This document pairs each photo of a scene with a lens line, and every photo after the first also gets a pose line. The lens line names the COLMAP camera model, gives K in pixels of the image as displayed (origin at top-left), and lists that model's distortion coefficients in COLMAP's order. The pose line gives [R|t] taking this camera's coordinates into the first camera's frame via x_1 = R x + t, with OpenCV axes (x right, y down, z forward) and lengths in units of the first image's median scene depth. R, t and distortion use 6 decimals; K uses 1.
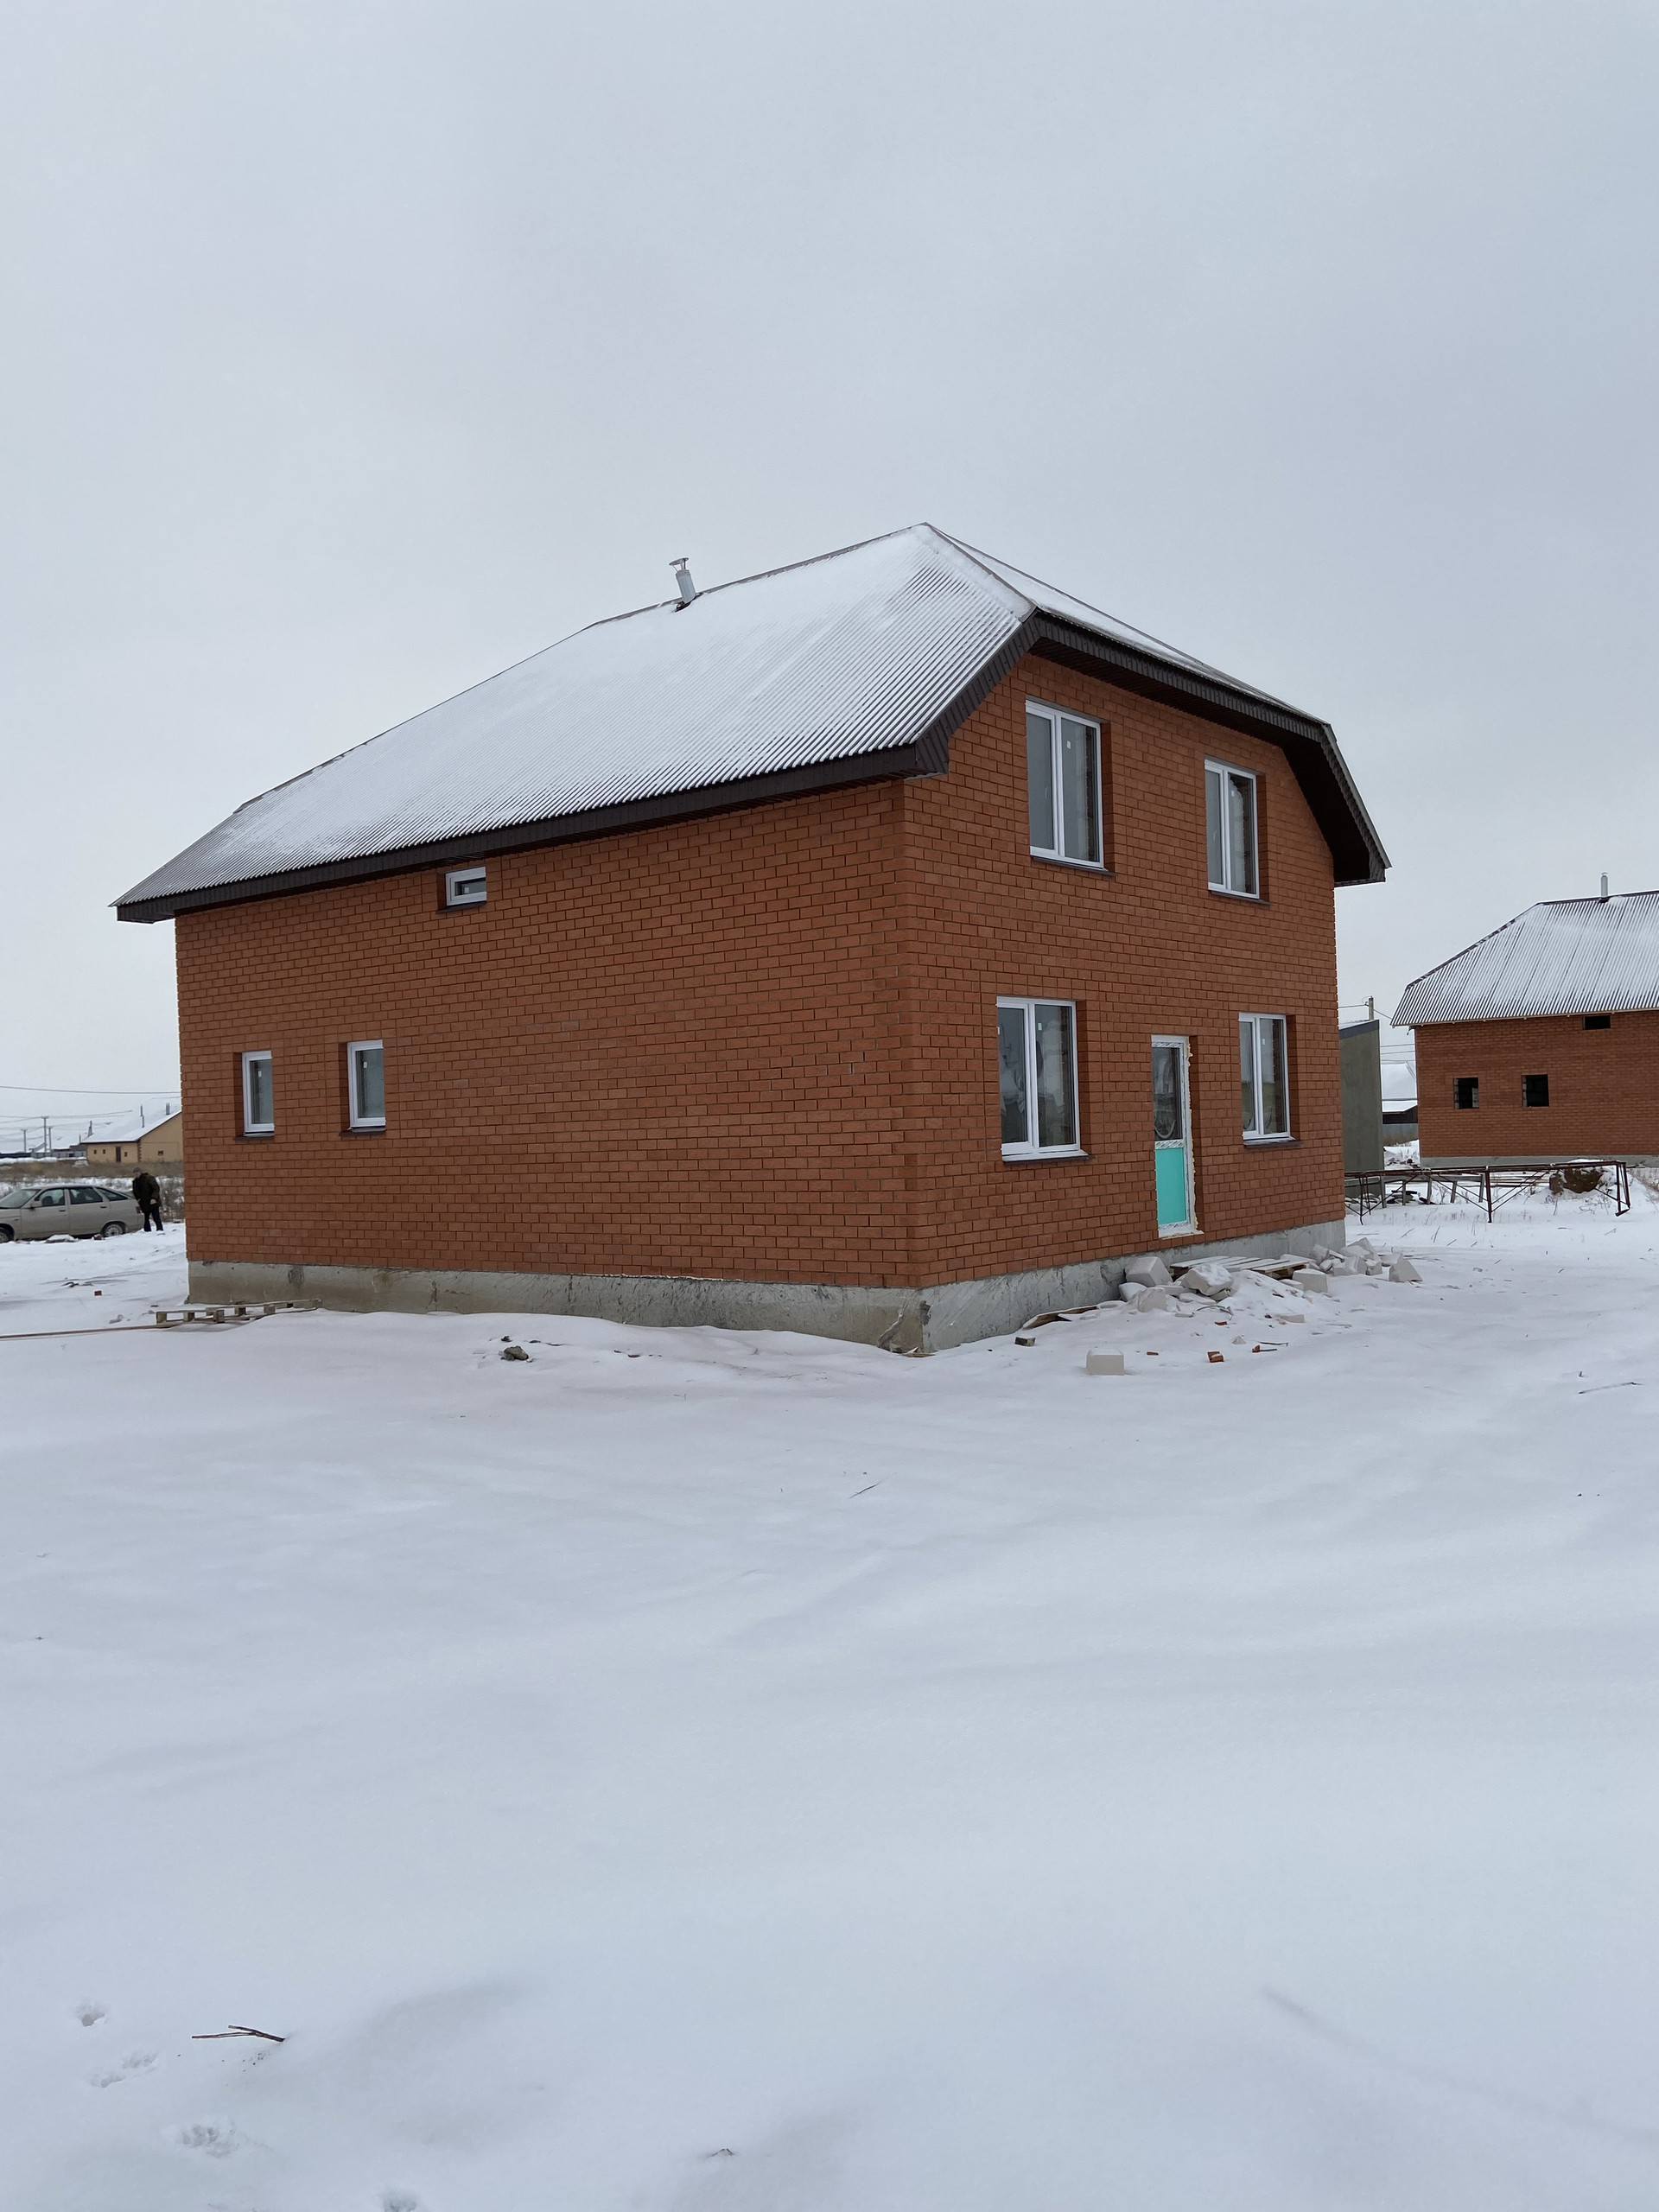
lens RADIAL K [[1663.2, 0, 829.6], [0, 1663.2, 1107.4], [0, 0, 1]] dist [0.055122, -0.001091]
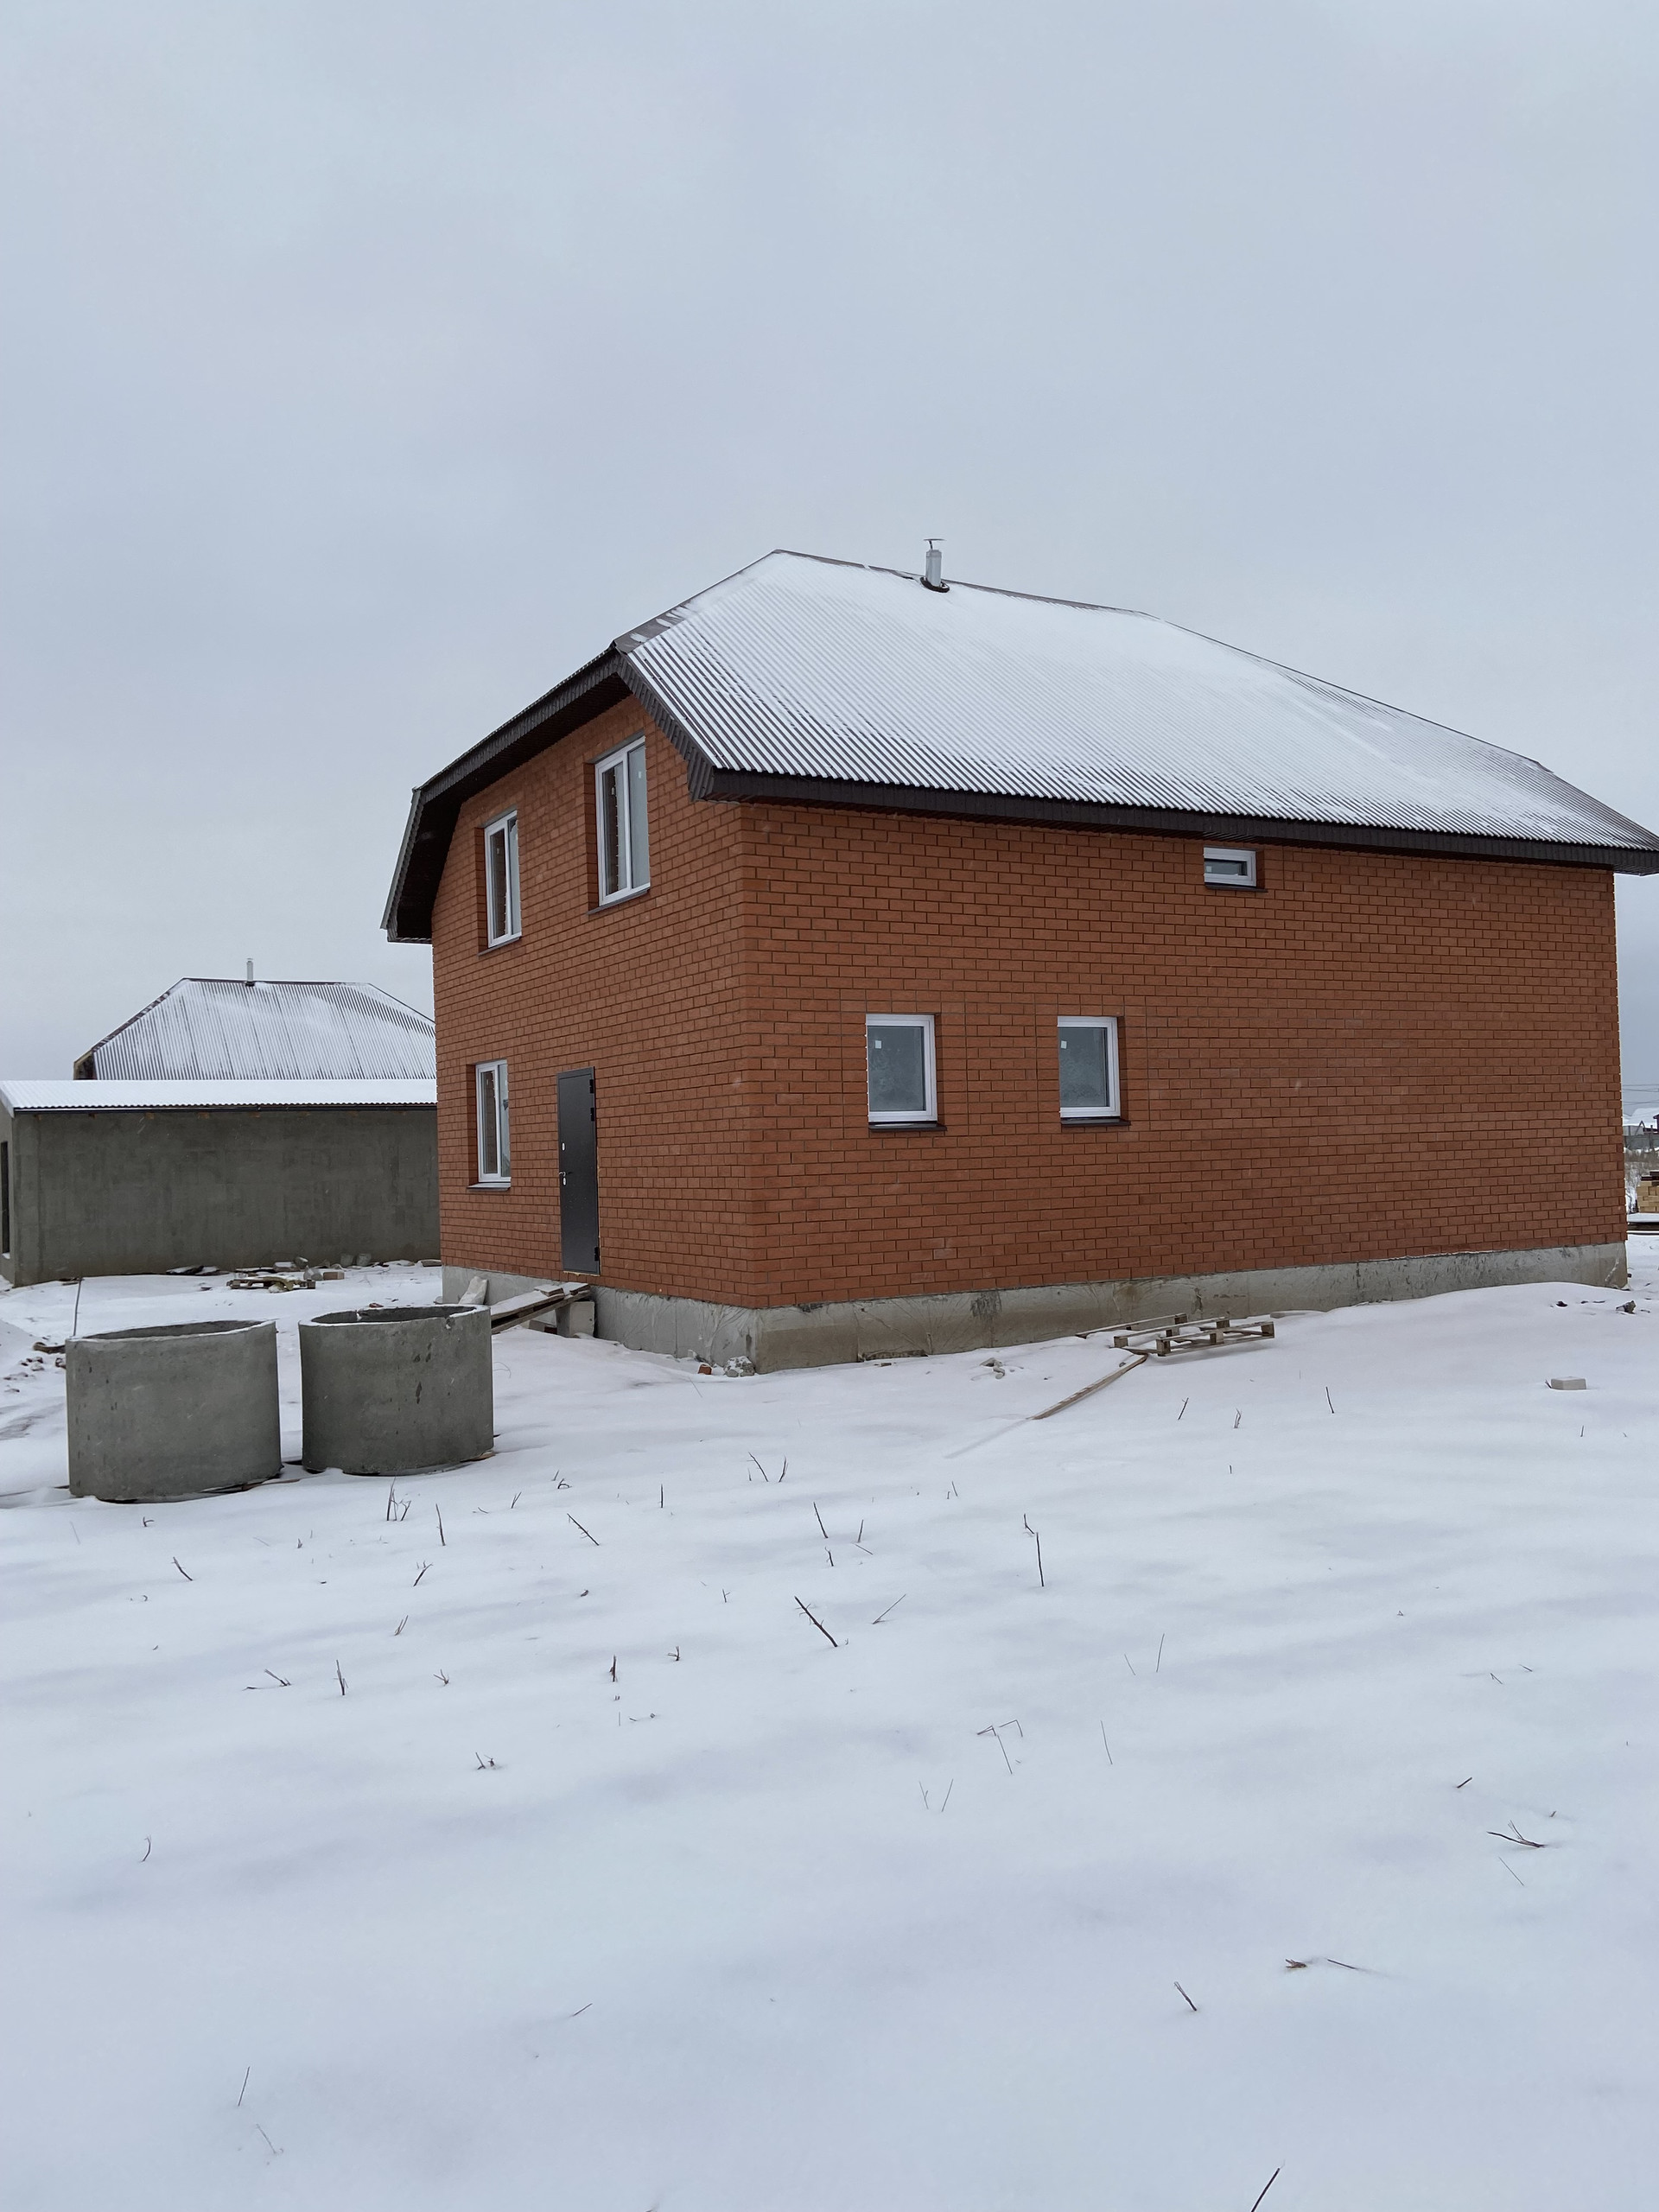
lens RADIAL K [[1663.2, 0, 831.0], [0, 1663.2, 1122.5], [0, 0, 1]] dist [0.055122, -0.001091]
pose [[0.397293, 0.040874, 0.916781, -1.252867], [0.008149, 0.998811, -0.048063, 0.061049], [-0.917656, 0.026565, 0.396487, 0.889407]]
